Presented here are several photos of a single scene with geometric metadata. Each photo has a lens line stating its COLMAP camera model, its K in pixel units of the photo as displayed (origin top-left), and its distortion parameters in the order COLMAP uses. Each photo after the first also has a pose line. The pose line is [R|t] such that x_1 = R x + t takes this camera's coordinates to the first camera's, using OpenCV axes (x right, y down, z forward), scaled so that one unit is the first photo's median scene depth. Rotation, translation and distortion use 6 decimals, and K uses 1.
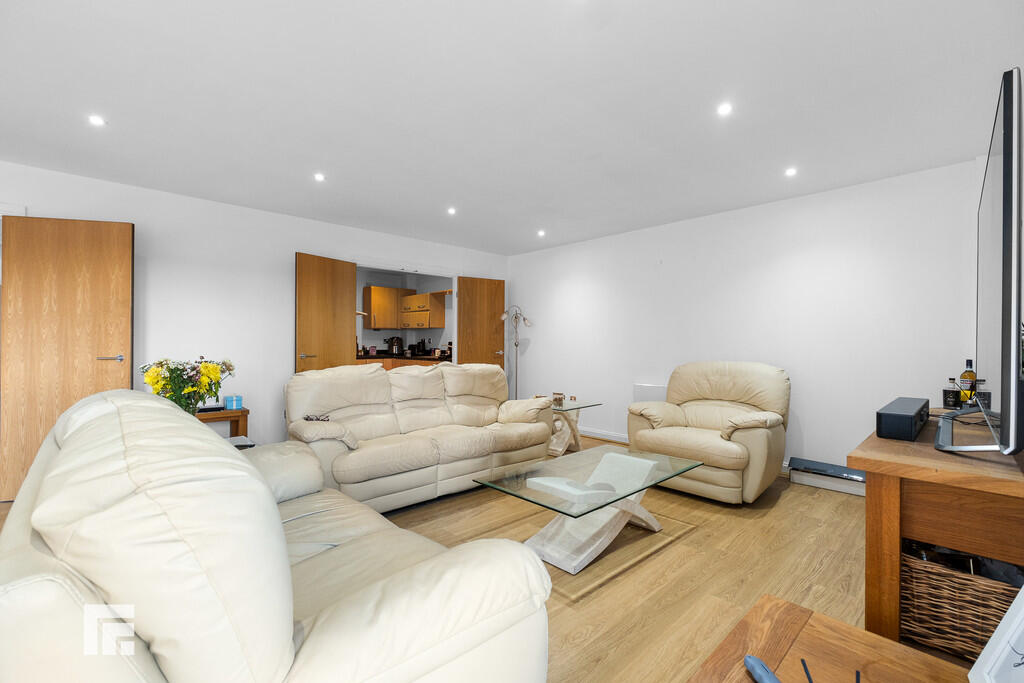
lens RADIAL K [[438.4, 0, 513.5], [0, 438.4, 345.0], [0, 0, 1]] dist [0.000548, -0.000222]
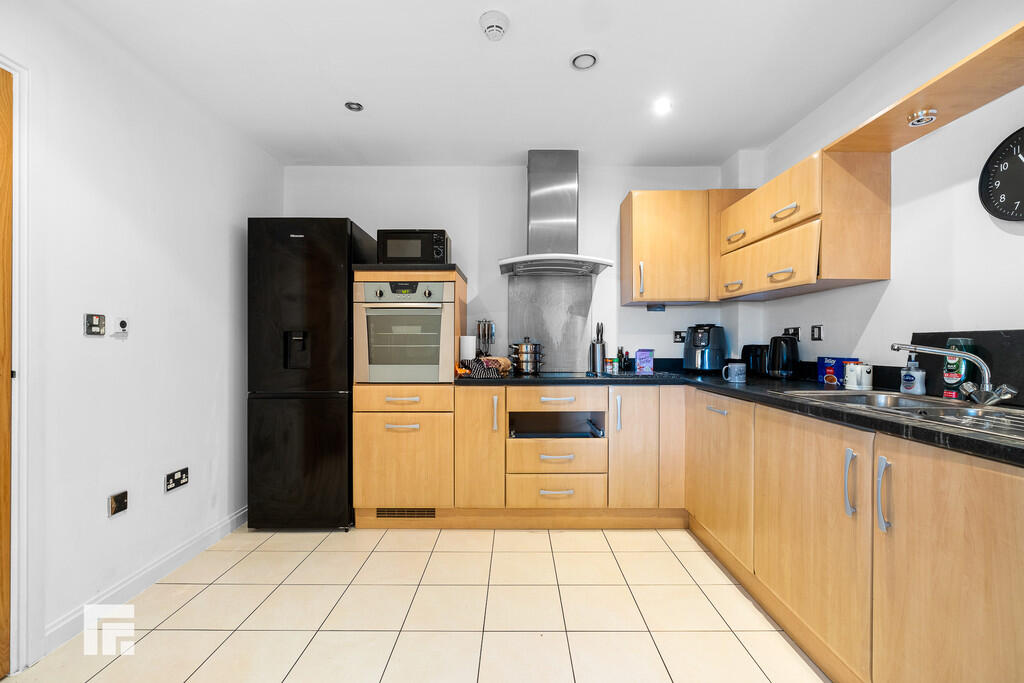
lens RADIAL K [[438.4, 0, 516.0], [0, 438.4, 343.8], [0, 0, 1]] dist [0.000548, -0.000222]
pose [[0.722313, -0.003215, -0.691559, -0.132952], [0.004700, 0.999989, 0.000259, -0.002752], [0.691550, -0.003438, 0.722320, 0.642752]]
